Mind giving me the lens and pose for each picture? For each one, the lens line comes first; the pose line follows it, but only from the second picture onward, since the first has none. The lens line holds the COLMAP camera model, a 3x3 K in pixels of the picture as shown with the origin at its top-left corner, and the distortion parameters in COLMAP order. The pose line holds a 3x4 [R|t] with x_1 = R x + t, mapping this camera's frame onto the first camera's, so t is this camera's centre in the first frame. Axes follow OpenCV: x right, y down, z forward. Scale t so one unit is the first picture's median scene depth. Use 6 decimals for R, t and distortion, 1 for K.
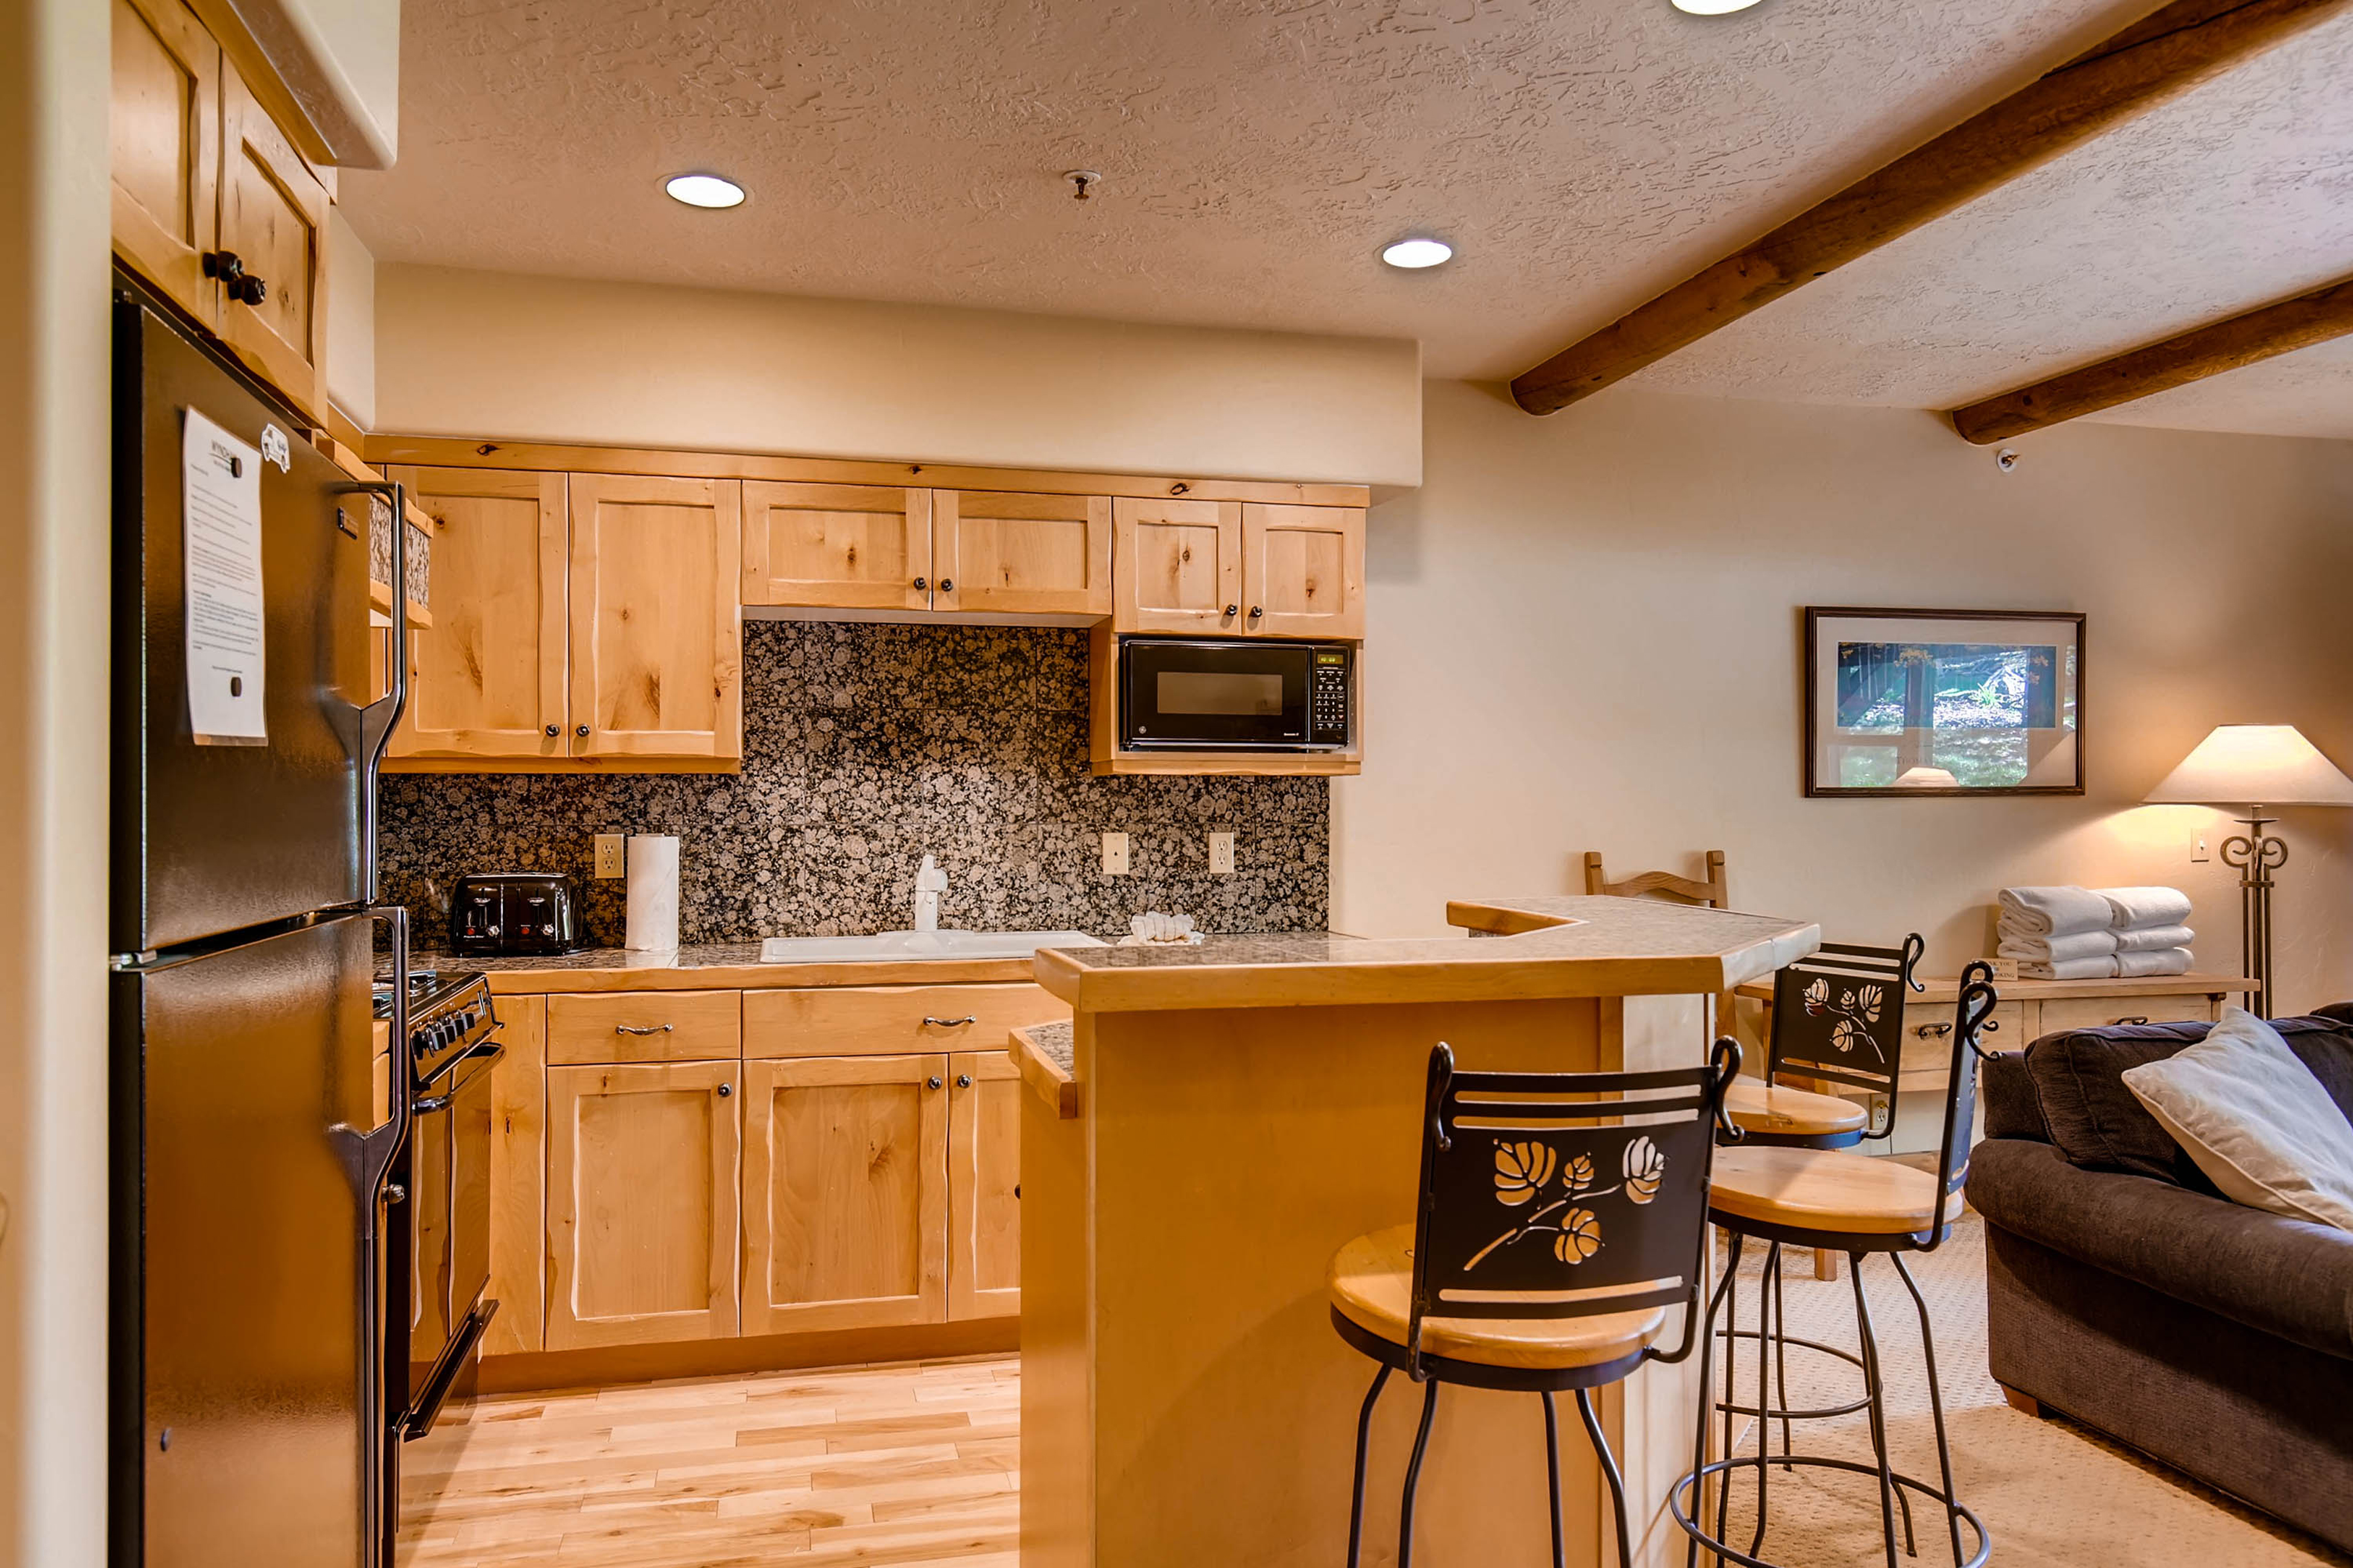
lens RADIAL K [[1603.1, 0, 1172.9], [0, 1603.1, 785.7], [0, 0, 1]] dist [0.003448, 0.002507]
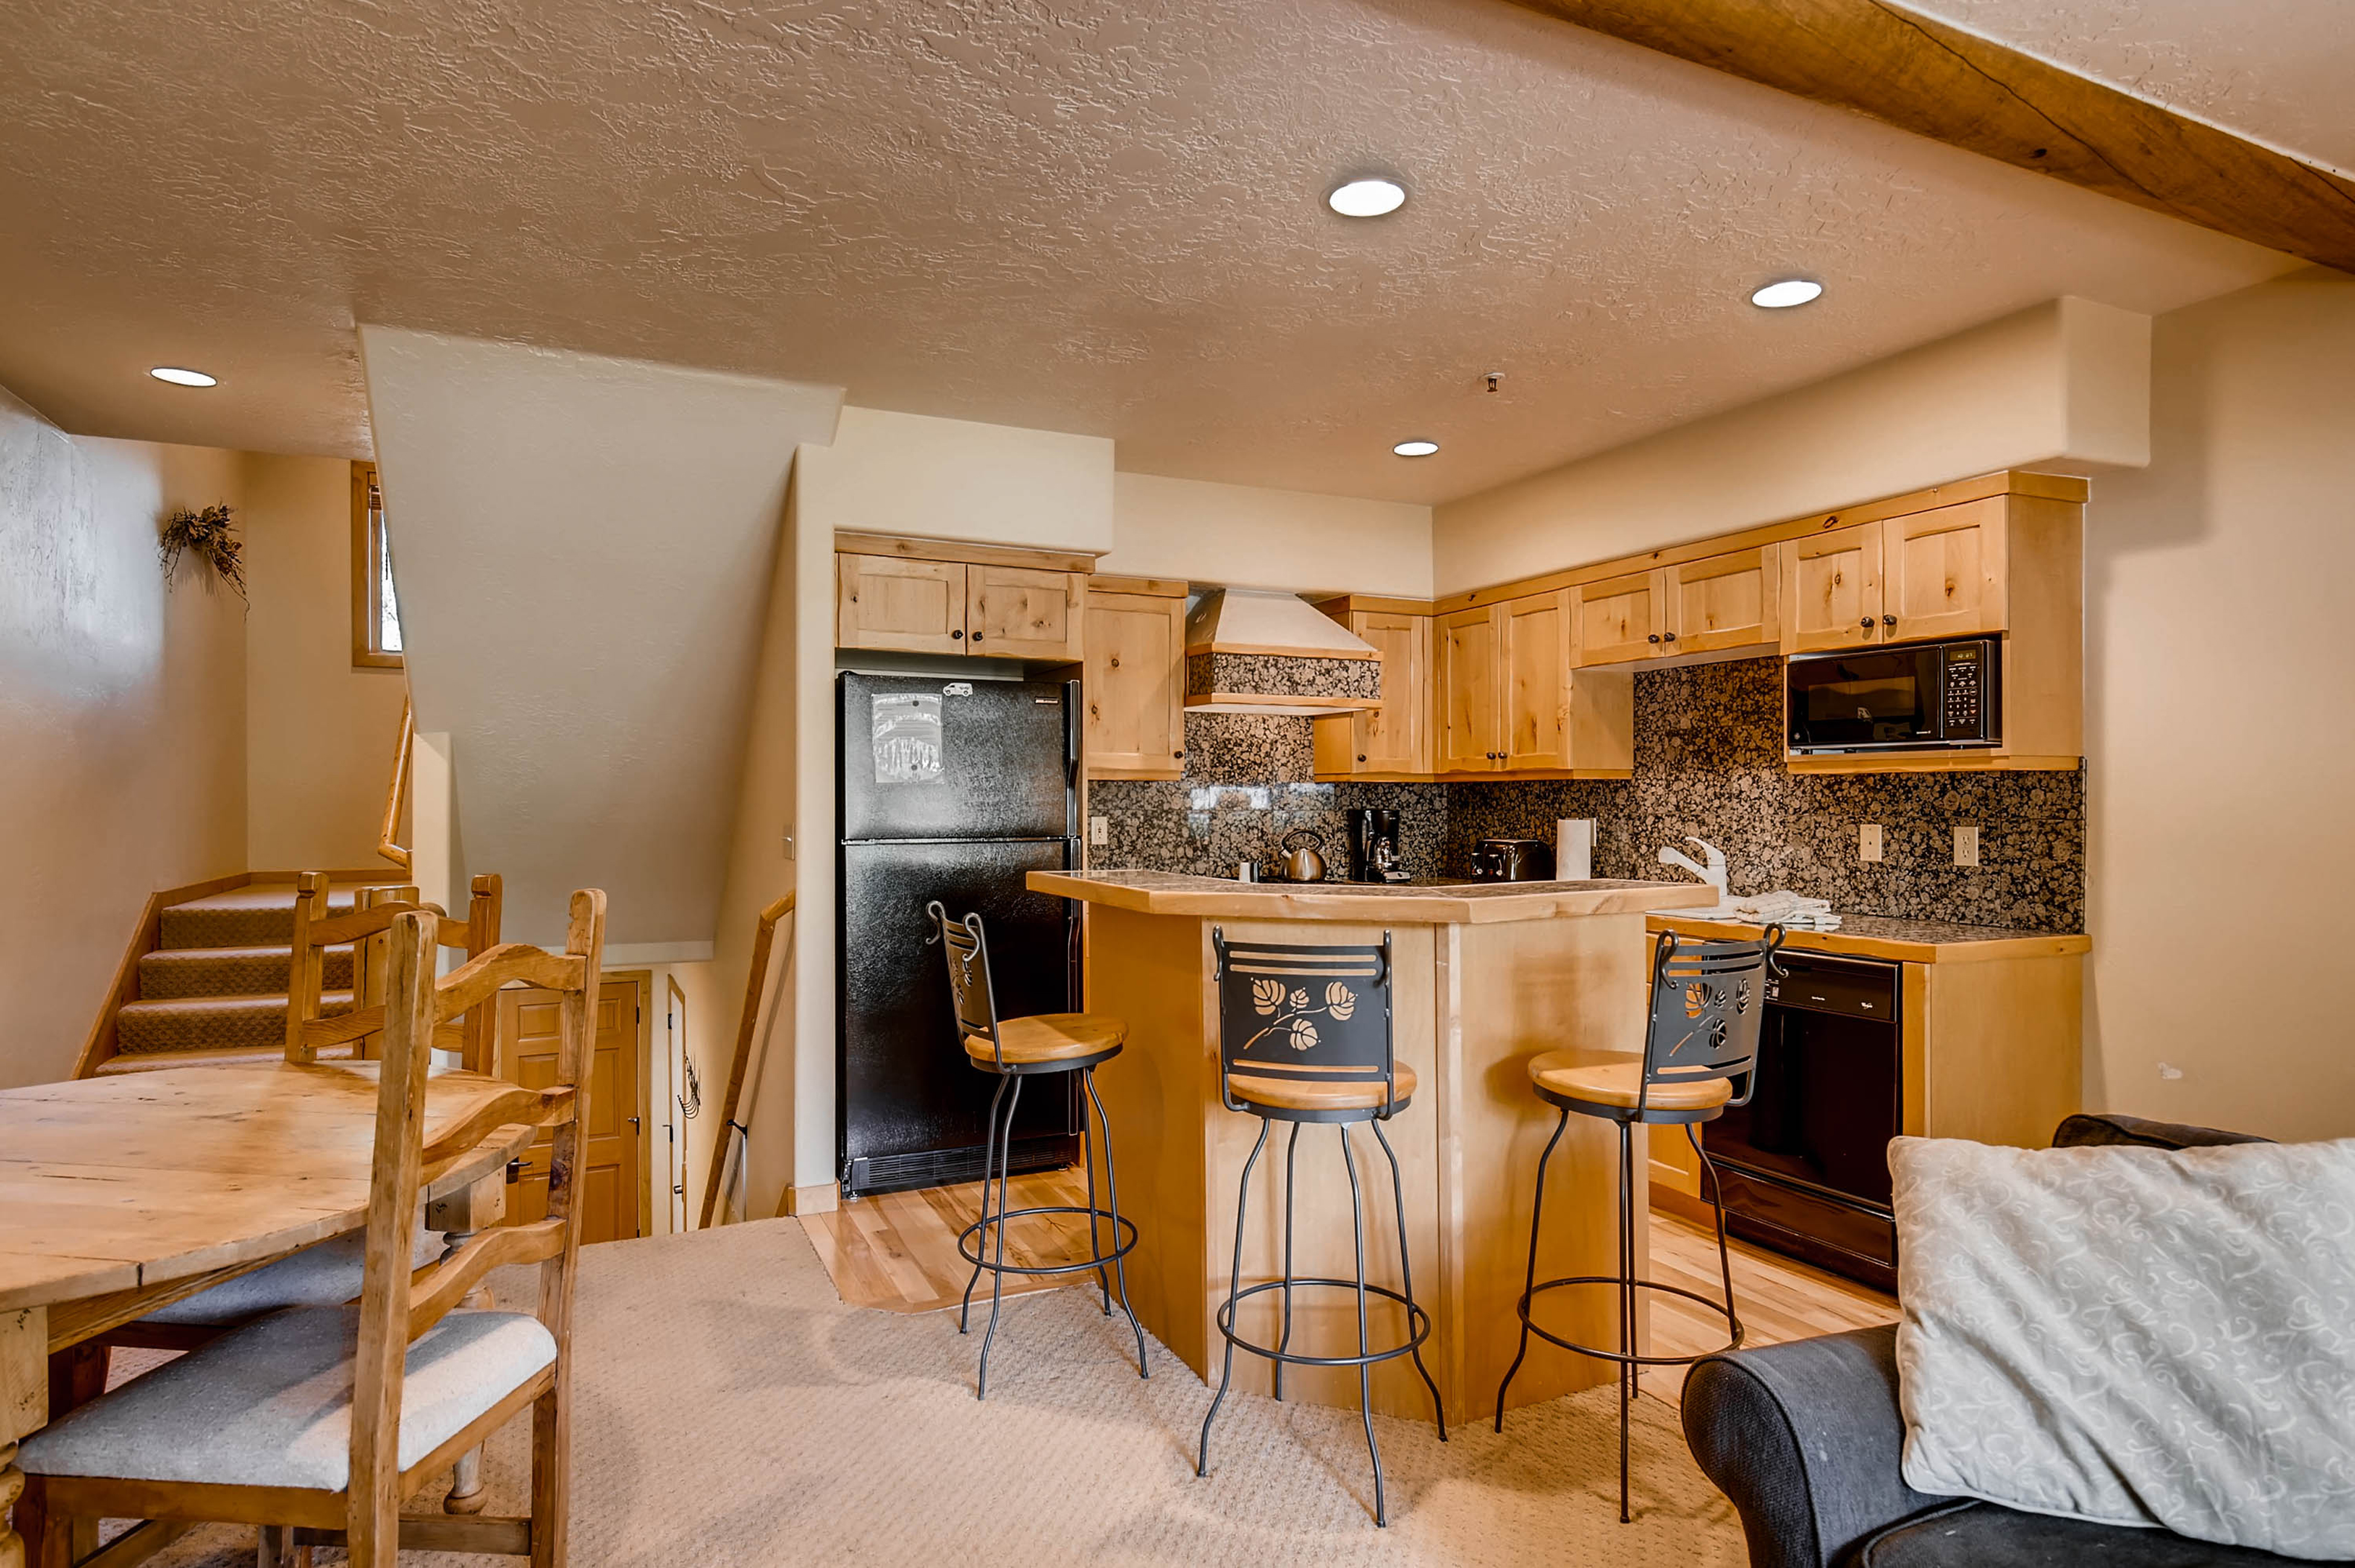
lens RADIAL K [[1311.4, 0, 1191.6], [0, 1311.4, 800.7], [0, 0, 1]] dist [0.011970, -0.000909]
pose [[0.203055, 0.002026, -0.979165, 0.793966], [0.011491, 0.999924, 0.004452, 0.003001], [0.979100, -0.012156, 0.203017, 0.350835]]
